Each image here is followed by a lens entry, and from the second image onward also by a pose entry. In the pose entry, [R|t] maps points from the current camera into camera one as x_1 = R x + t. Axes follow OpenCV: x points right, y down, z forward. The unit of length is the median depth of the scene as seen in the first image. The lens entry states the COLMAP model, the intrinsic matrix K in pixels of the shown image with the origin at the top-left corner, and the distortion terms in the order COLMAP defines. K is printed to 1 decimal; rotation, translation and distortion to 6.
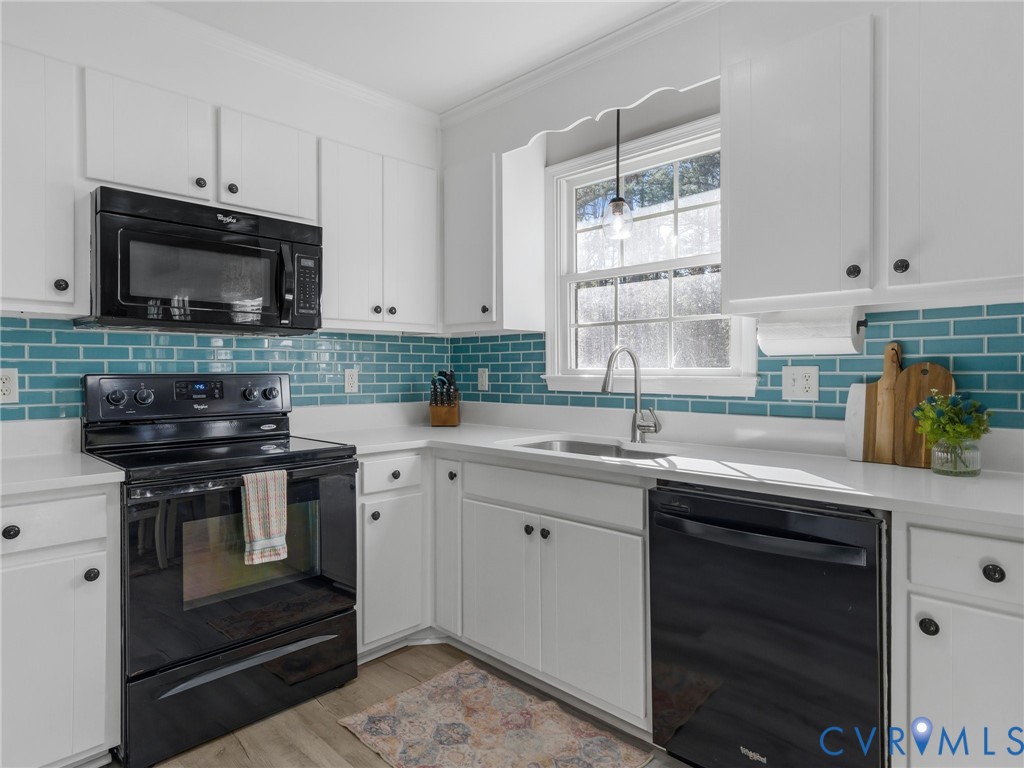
lens RADIAL K [[597.7, 0, 516.2], [0, 597.7, 373.5], [0, 0, 1]] dist [0.007614, 0.000057]
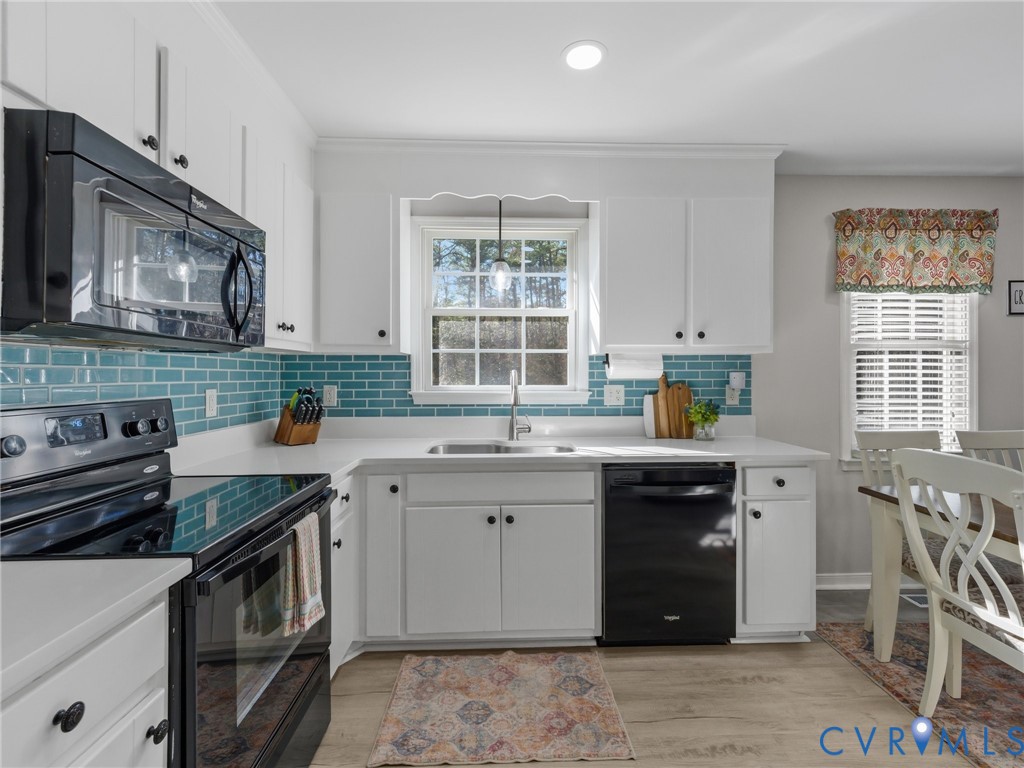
lens RADIAL K [[461.8, 0, 515.1], [0, 461.8, 371.5], [0, 0, 1]] dist [0.002059, 0.000477]
pose [[0.692371, 0.006543, 0.721512, -0.621068], [0.003010, 0.999924, -0.011955, -0.033150], [-0.721536, 0.010449, 0.692298, 0.294643]]
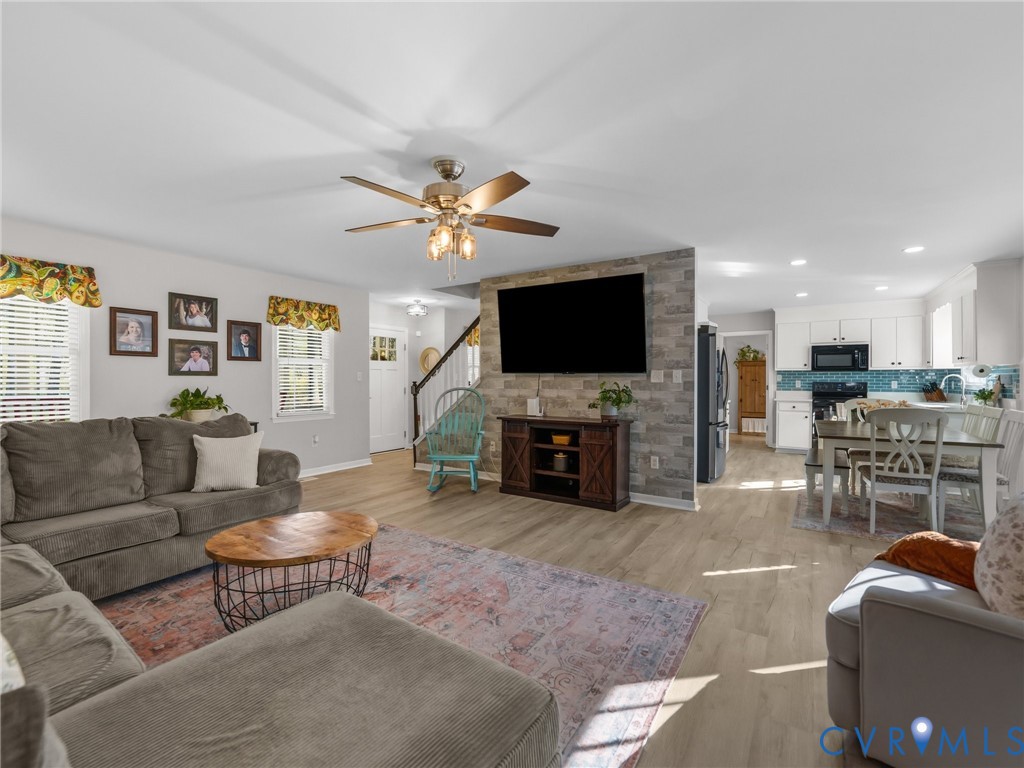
lens RADIAL K [[449.0, 0, 512.5], [0, 449.0, 377.0], [0, 0, 1]] dist [-0.000346, 0.000012]
pose [[0.185190, -0.000140, -0.982703, 2.322296], [-0.006920, 0.999975, -0.001446, -0.014779], [0.982678, 0.007068, 0.185185, -1.979437]]
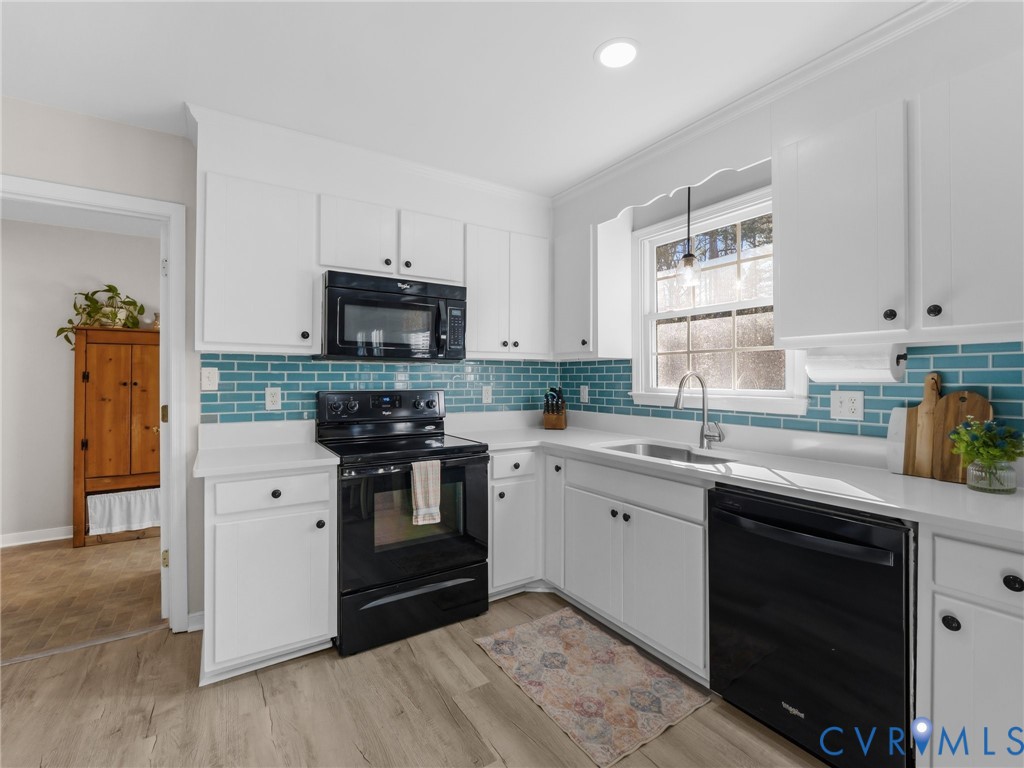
lens RADIAL K [[462.8, 0, 515.1], [0, 462.8, 376.6], [0, 0, 1]] dist [-0.010685, 0.000450]
pose [[0.975115, 0.003240, -0.221677, 0.032641], [-0.005199, 0.999952, -0.008253, -0.028580], [0.221640, 0.009201, 0.975085, -0.037592]]
